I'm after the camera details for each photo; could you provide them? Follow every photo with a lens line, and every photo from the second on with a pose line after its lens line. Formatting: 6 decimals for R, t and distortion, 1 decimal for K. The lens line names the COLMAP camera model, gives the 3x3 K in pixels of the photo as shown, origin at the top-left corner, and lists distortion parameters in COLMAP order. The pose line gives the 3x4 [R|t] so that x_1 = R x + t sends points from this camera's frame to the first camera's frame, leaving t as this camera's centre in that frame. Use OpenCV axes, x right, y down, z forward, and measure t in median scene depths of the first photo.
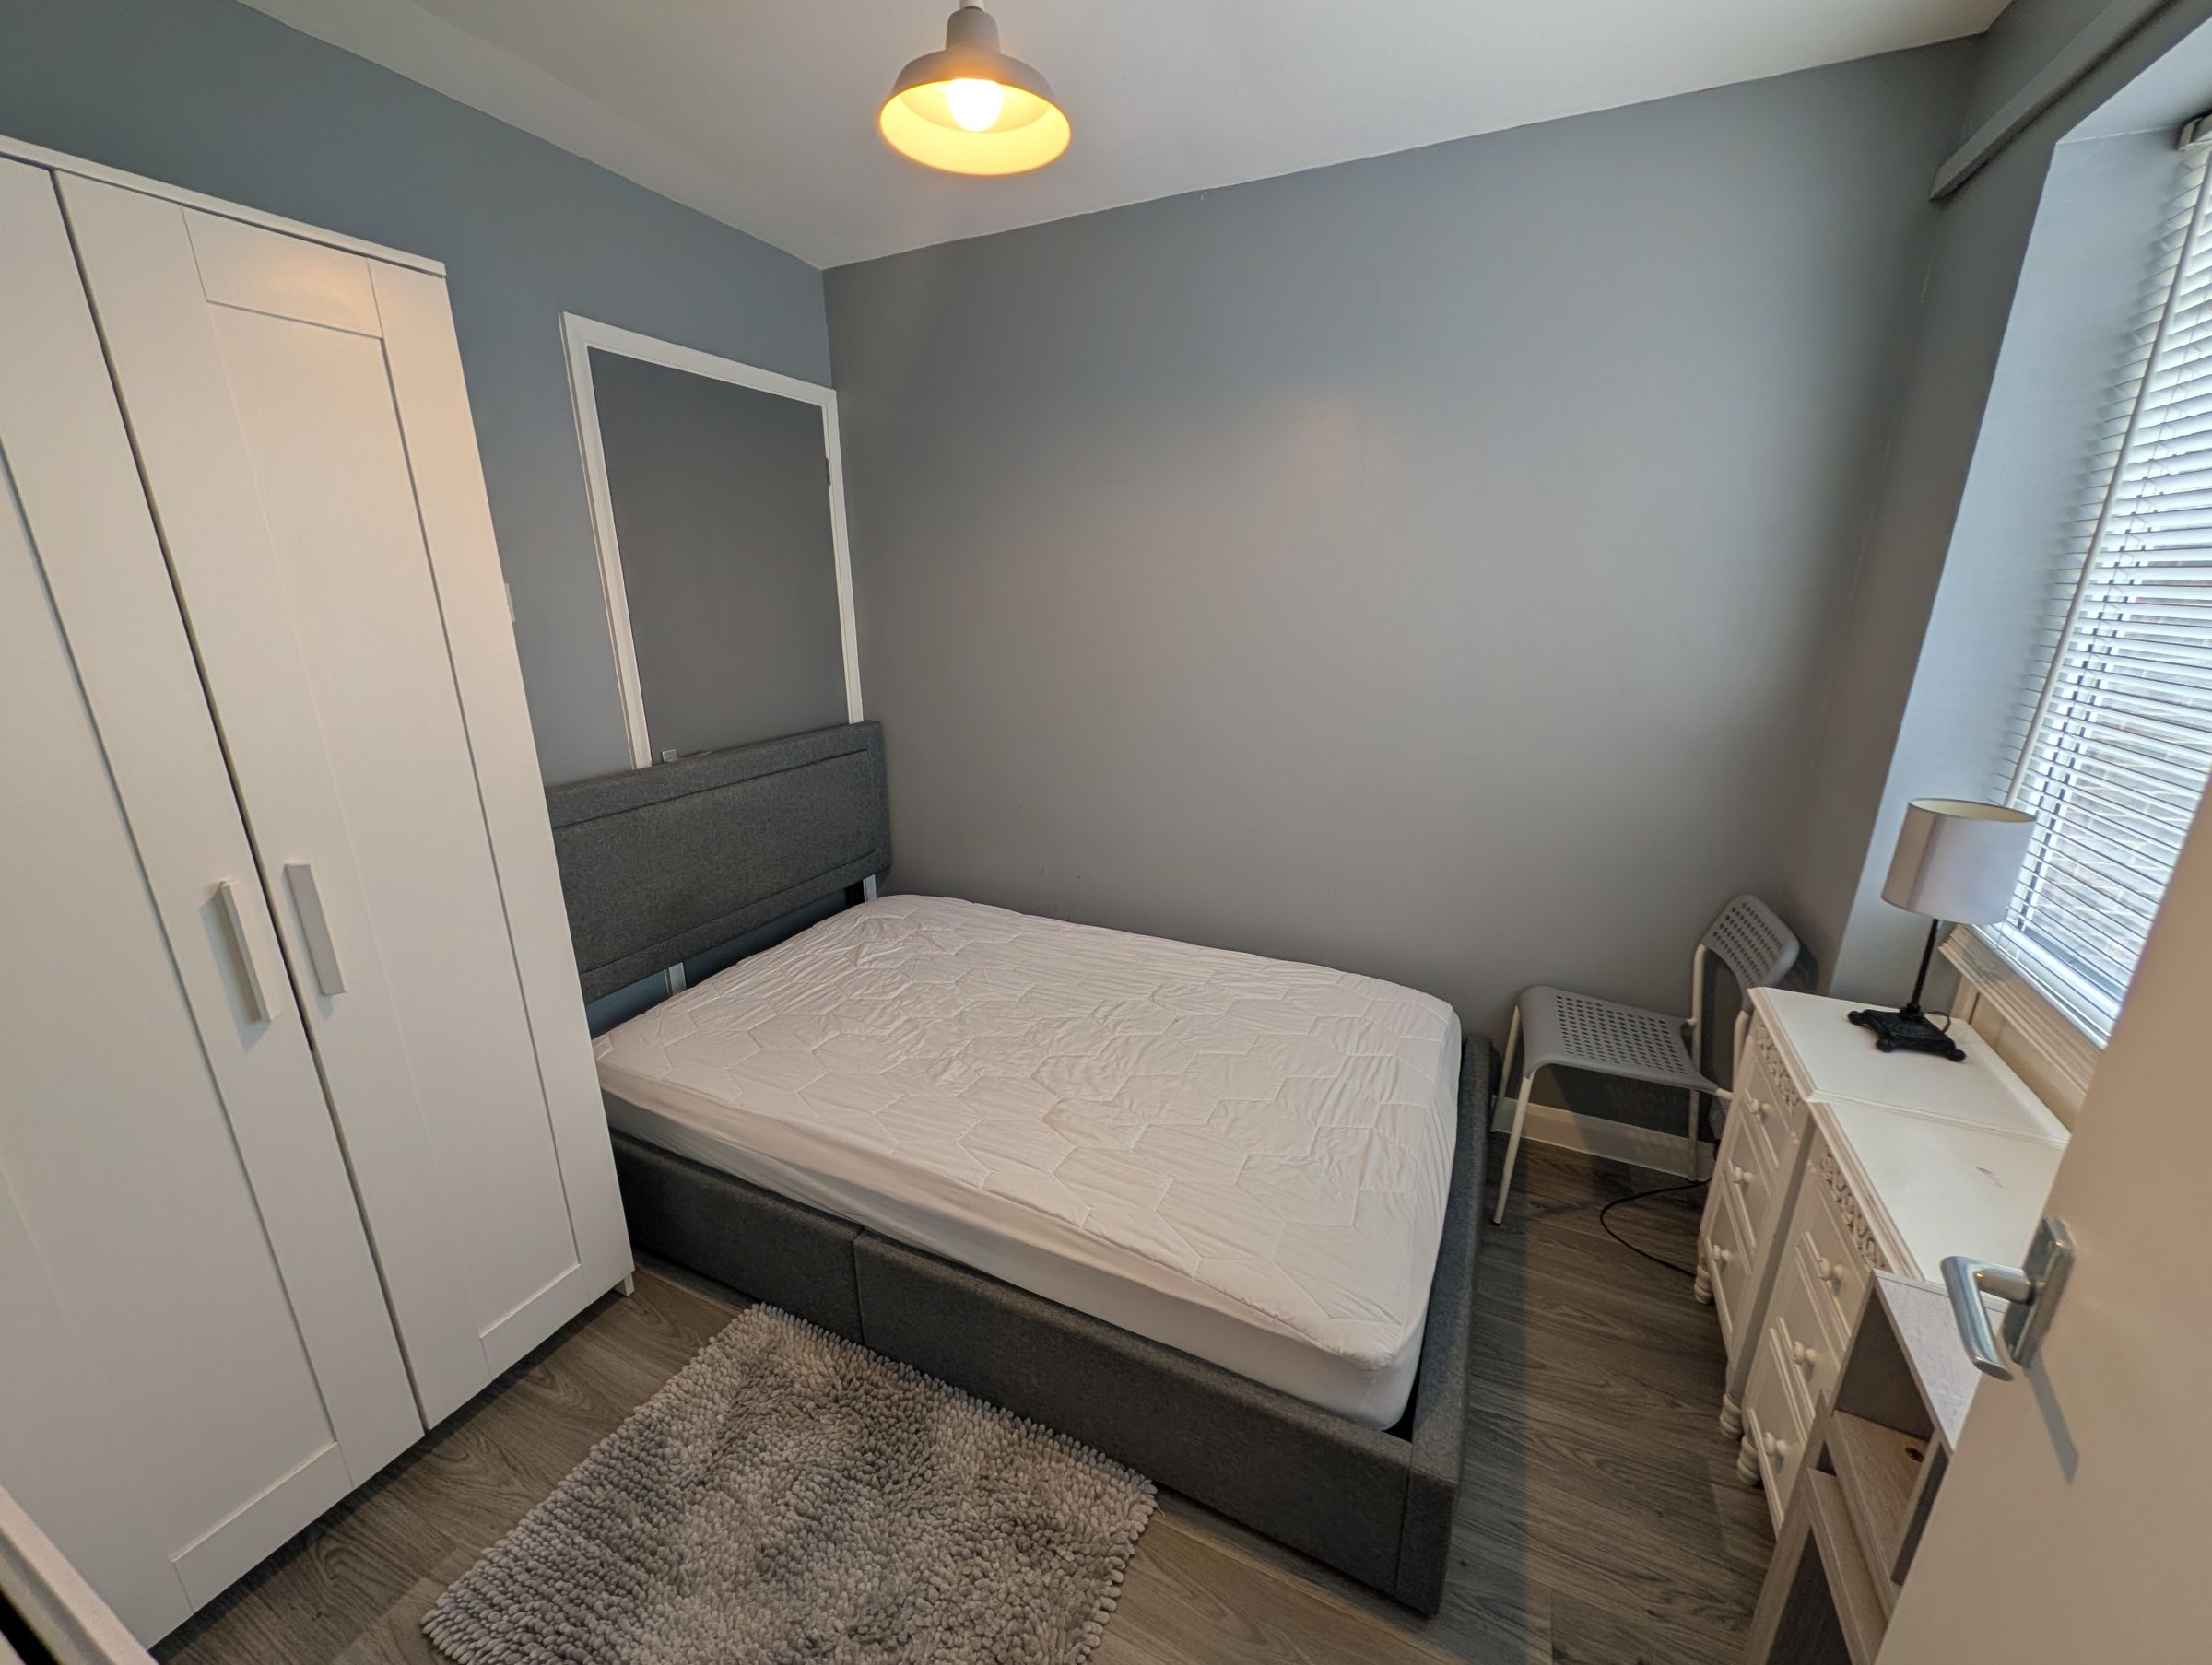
lens RADIAL K [[845.5, 0, 1107.9], [0, 845.5, 829.9], [0, 0, 1]] dist [0.008569, 0.000547]
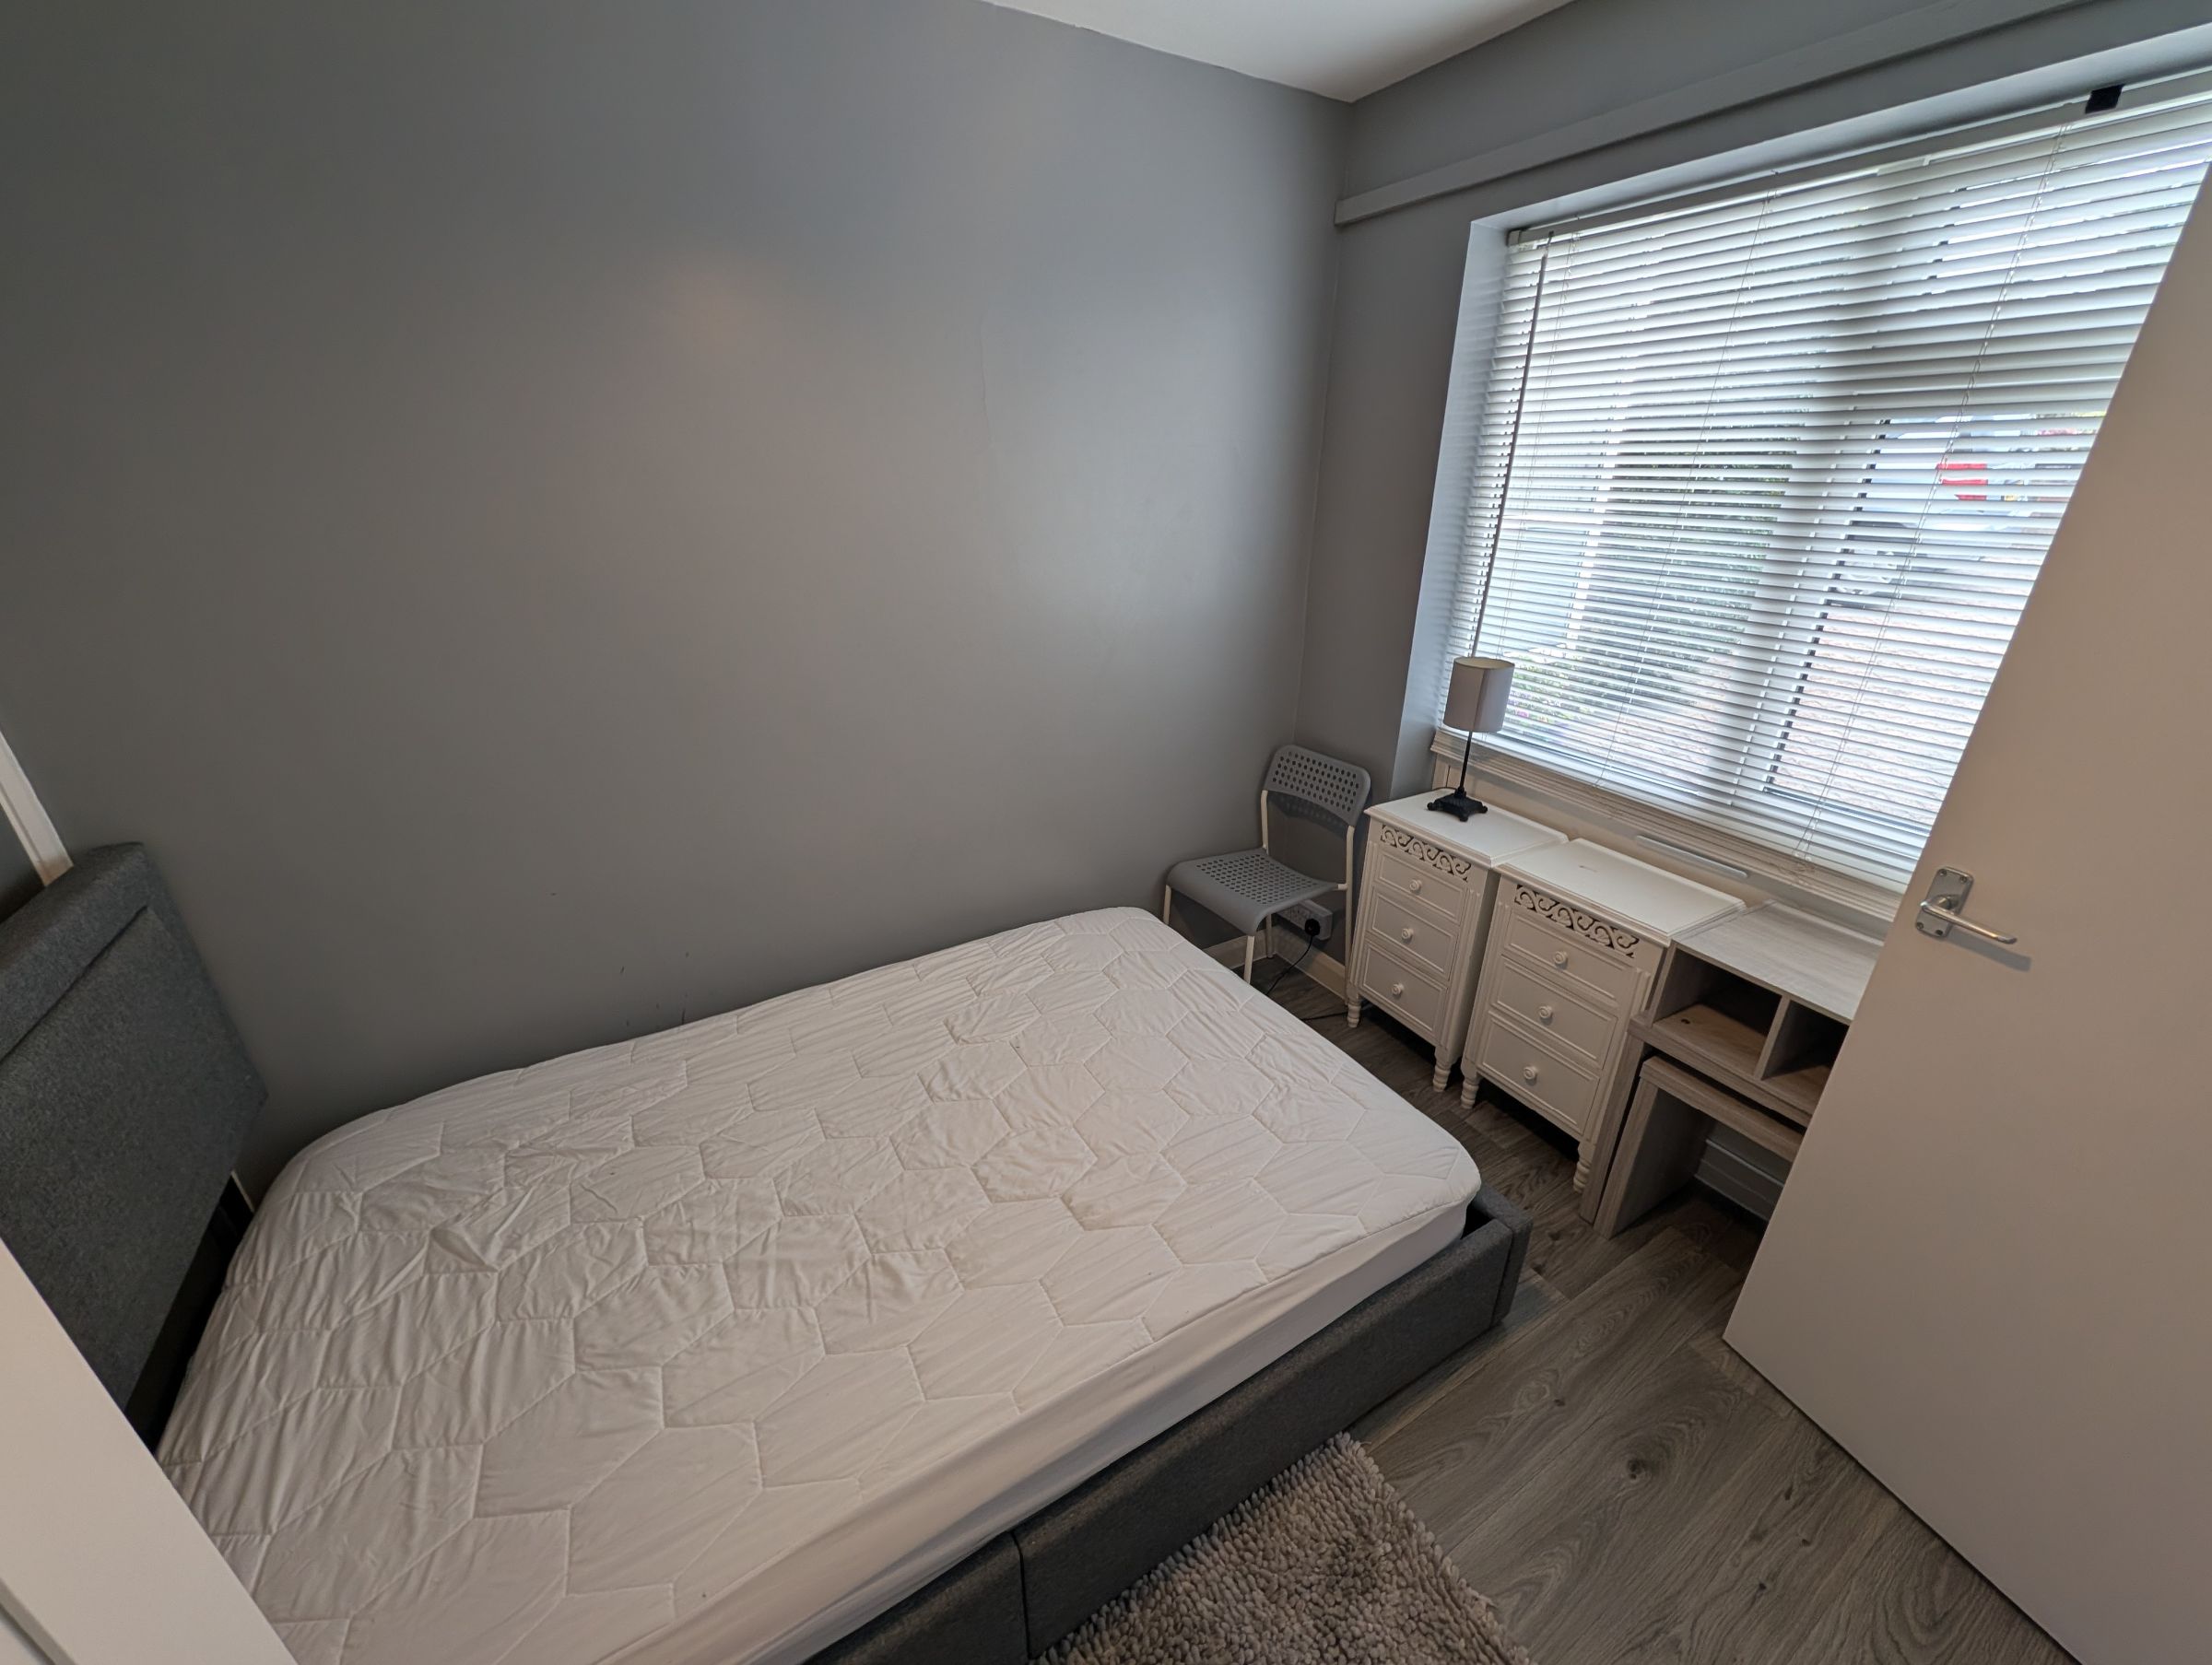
lens RADIAL K [[845.5, 0, 1108.3], [0, 845.5, 831.5], [0, 0, 1]] dist [0.008569, 0.000547]
pose [[0.564672, -0.324172, 0.758985, -0.482276], [0.231089, 0.944947, 0.231673, -0.174245], [-0.792303, 0.044573, 0.608498, 0.405377]]
